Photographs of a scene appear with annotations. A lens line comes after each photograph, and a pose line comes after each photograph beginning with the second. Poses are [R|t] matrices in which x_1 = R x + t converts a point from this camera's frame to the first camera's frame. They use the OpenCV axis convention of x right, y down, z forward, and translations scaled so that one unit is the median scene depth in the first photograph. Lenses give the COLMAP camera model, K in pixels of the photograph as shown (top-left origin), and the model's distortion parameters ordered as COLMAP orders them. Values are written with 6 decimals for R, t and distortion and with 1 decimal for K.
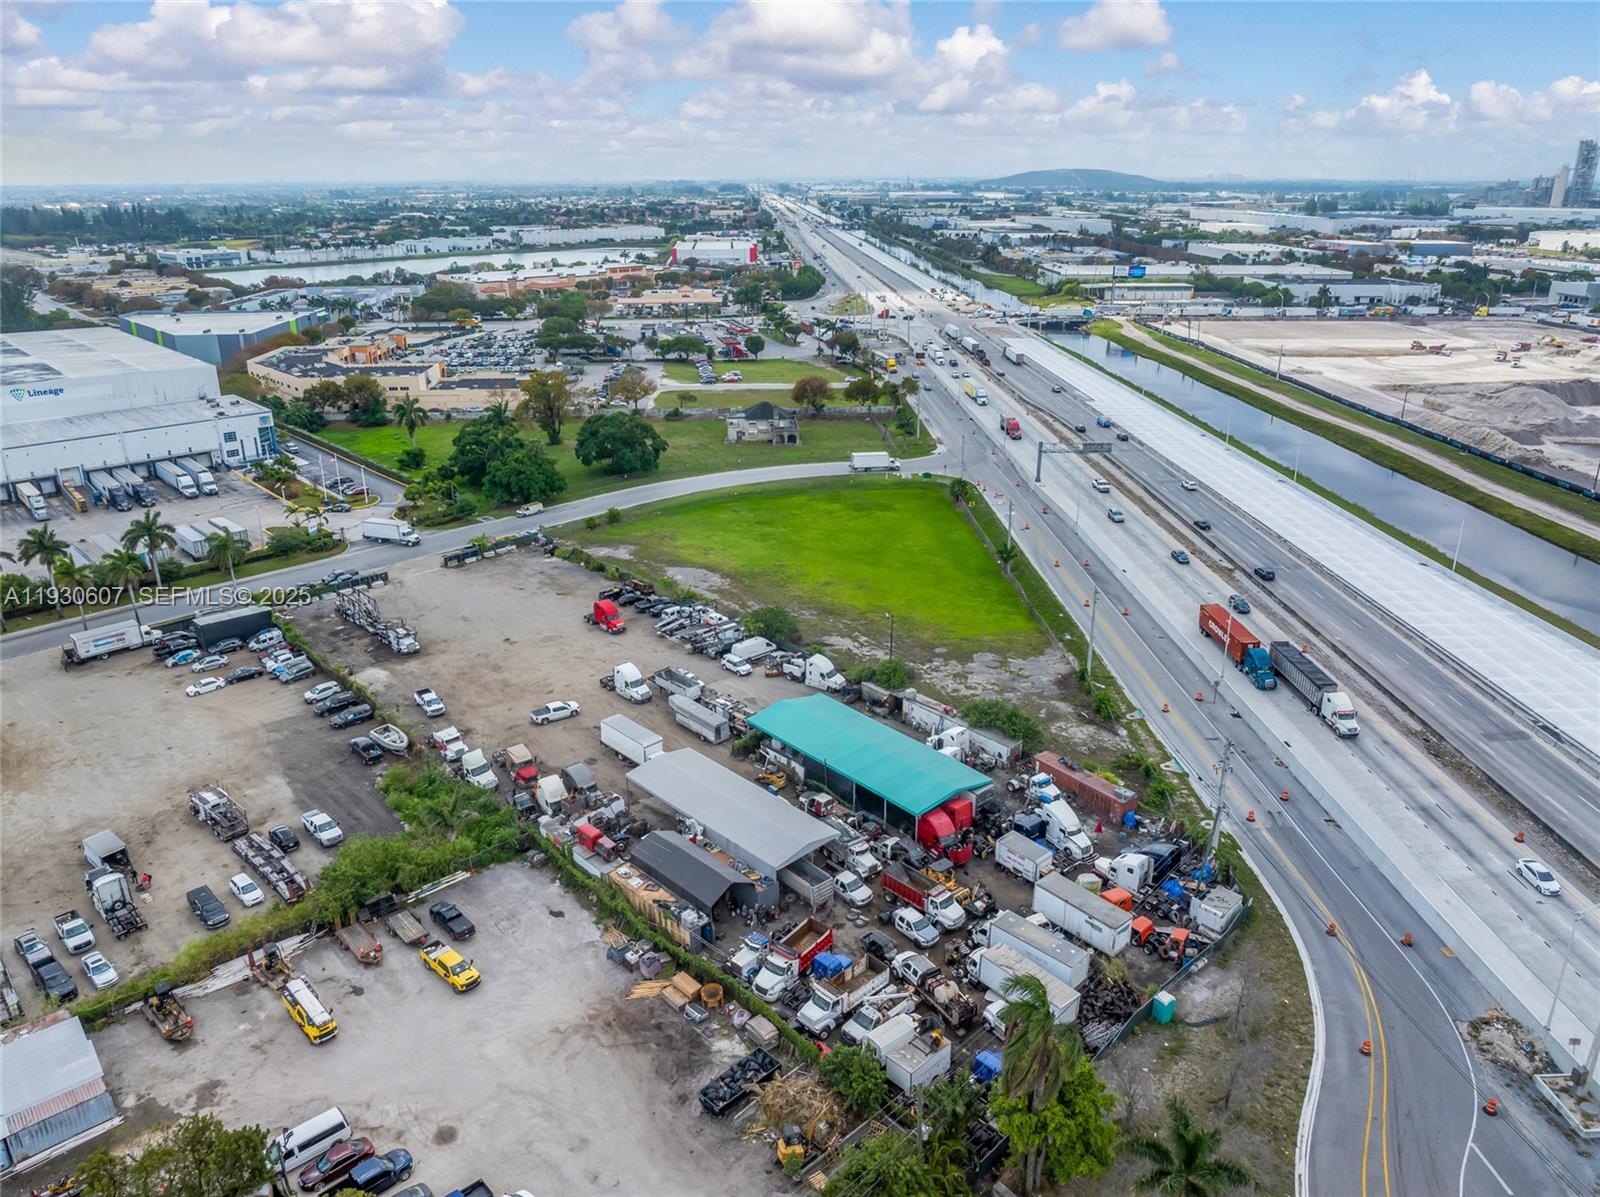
lens RADIAL K [[1121.3, 0, 806.0], [0, 1121.3, 598.0], [0, 0, 1]] dist [-0.031420, -0.001889]
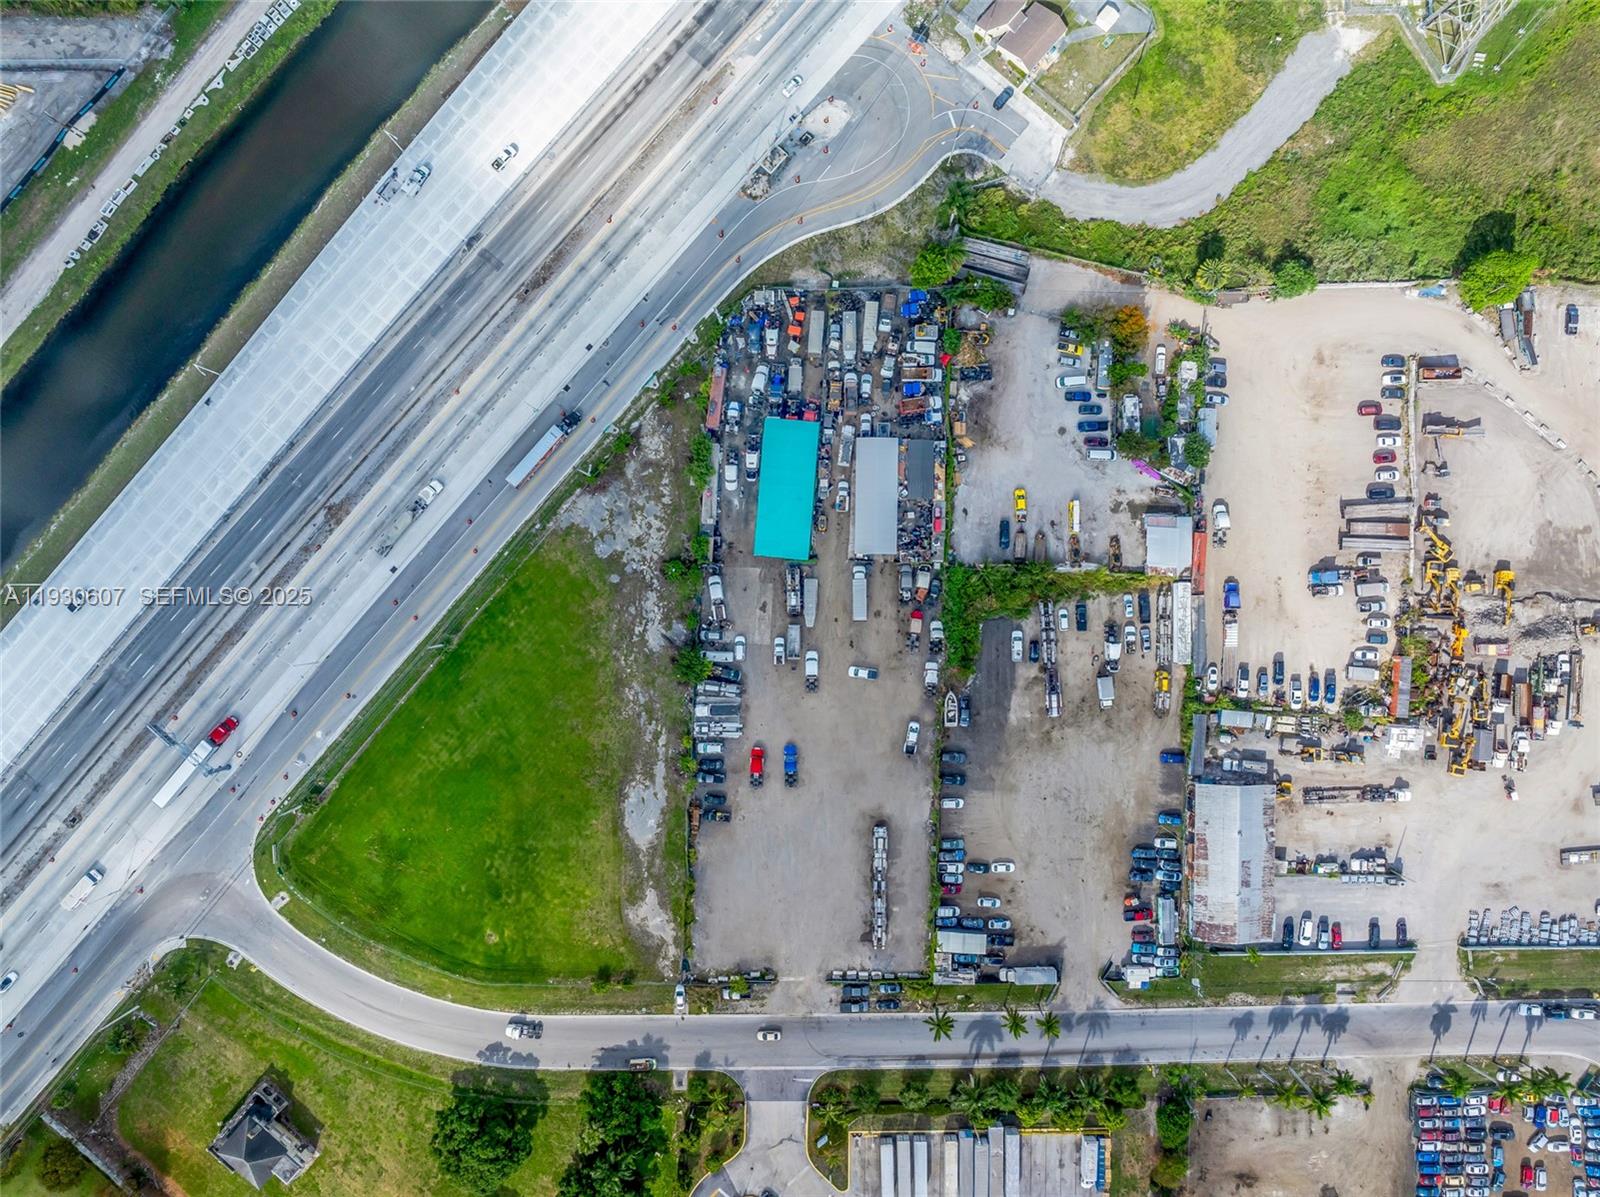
lens RADIAL K [[1121.3, 0, 806.0], [0, 1121.3, 598.0], [0, 0, 1]] dist [-0.031420, -0.001889]
pose [[-0.716312, -0.697669, 0.012428, -0.077594], [0.257883, -0.248140, 0.933768, -1.049070], [-0.648377, 0.672075, 0.357662, 0.283462]]
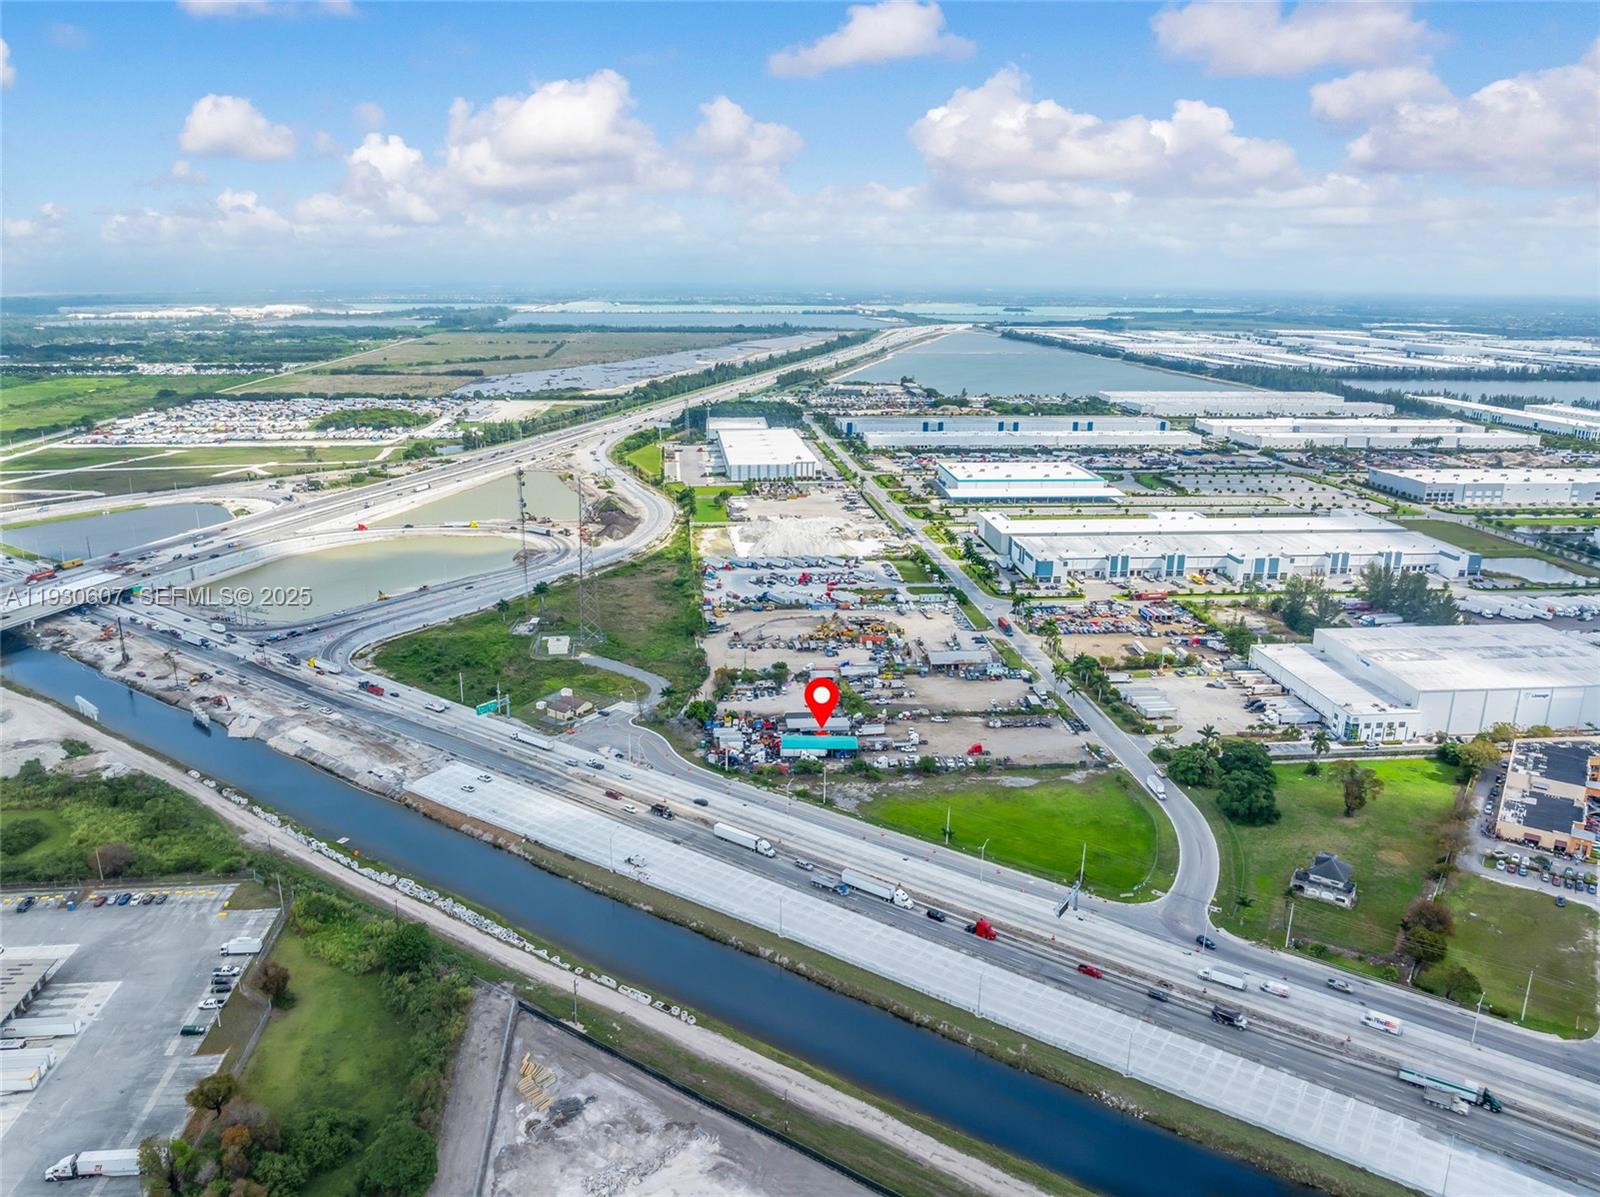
lens RADIAL K [[1121.3, 0, 806.0], [0, 1121.3, 598.0], [0, 0, 1]] dist [-0.031420, -0.001889]
pose [[-0.616667, 0.217092, -0.756699, 1.624503], [-0.284164, 0.835030, 0.471143, -1.157487], [0.734148, 0.505565, -0.453246, 1.464760]]
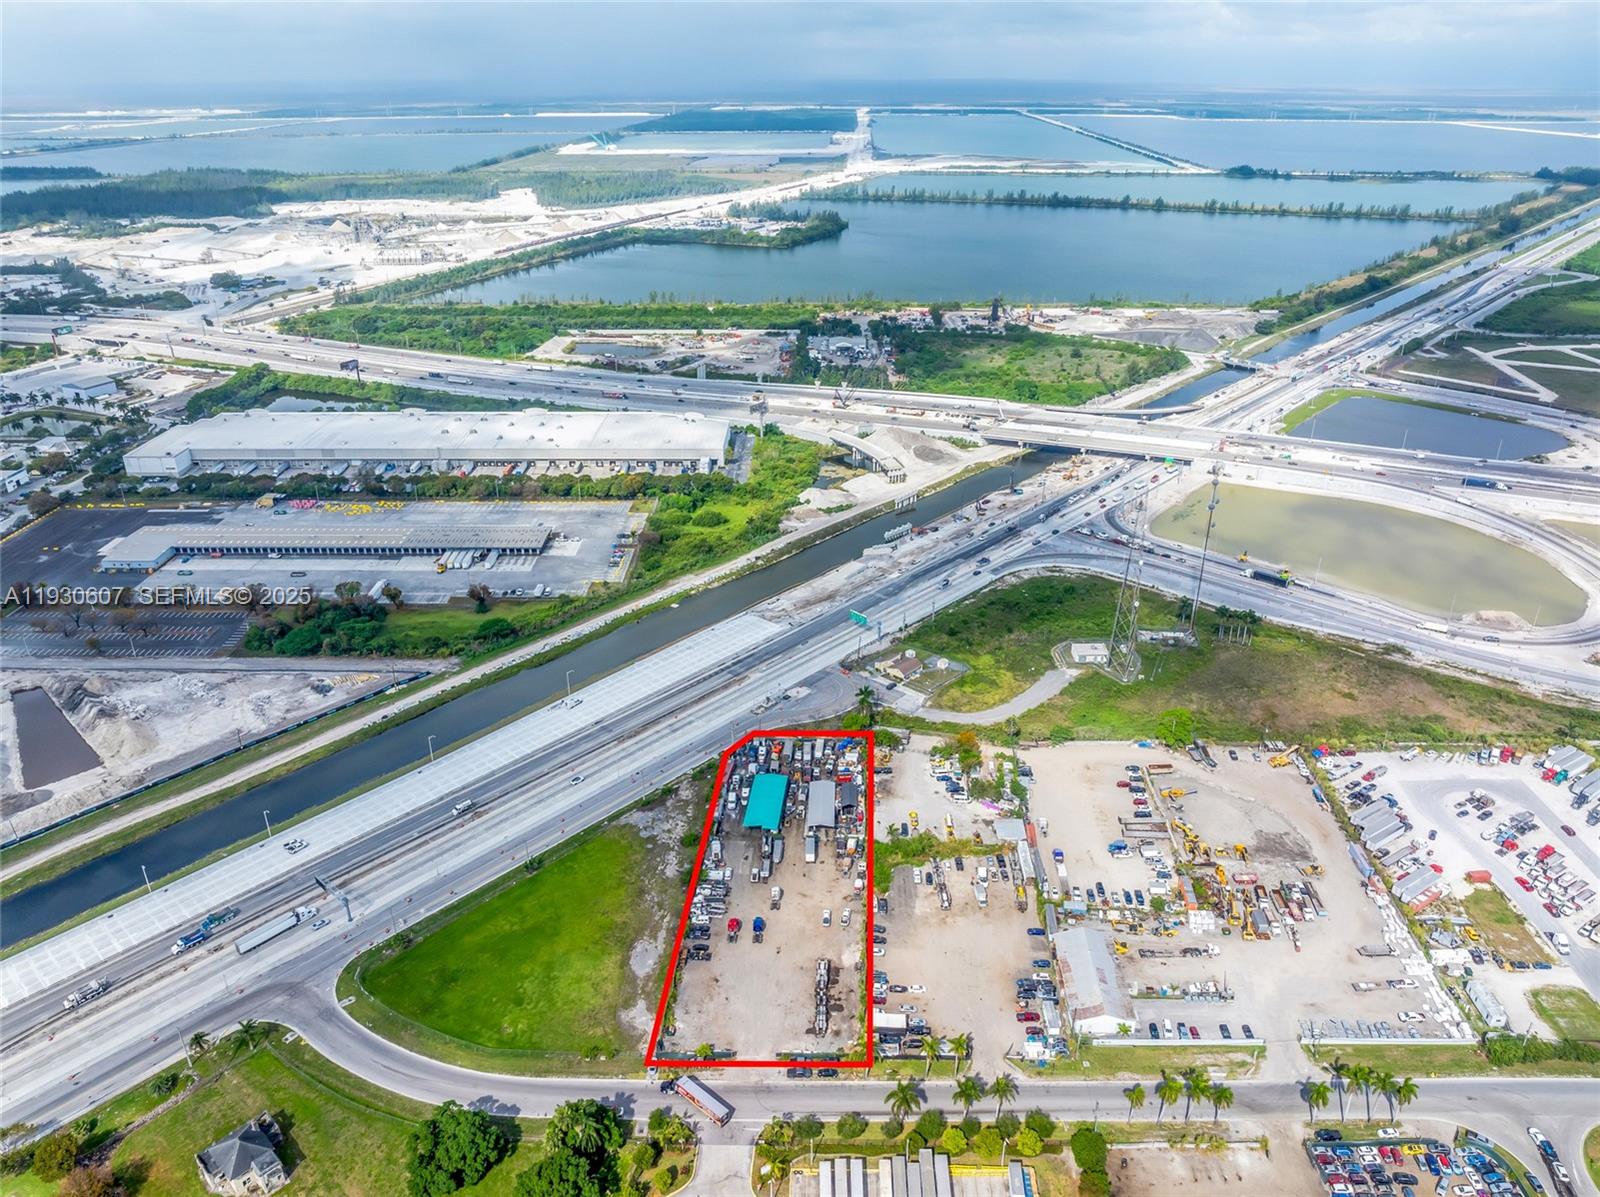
lens RADIAL K [[1121.3, 0, 806.0], [0, 1121.3, 598.0], [0, 0, 1]] dist [-0.031420, -0.001889]
pose [[-0.700058, -0.303273, 0.646487, -1.150023], [0.258985, 0.735863, 0.625645, -1.351347], [-0.665467, 0.605418, -0.436604, 1.226453]]
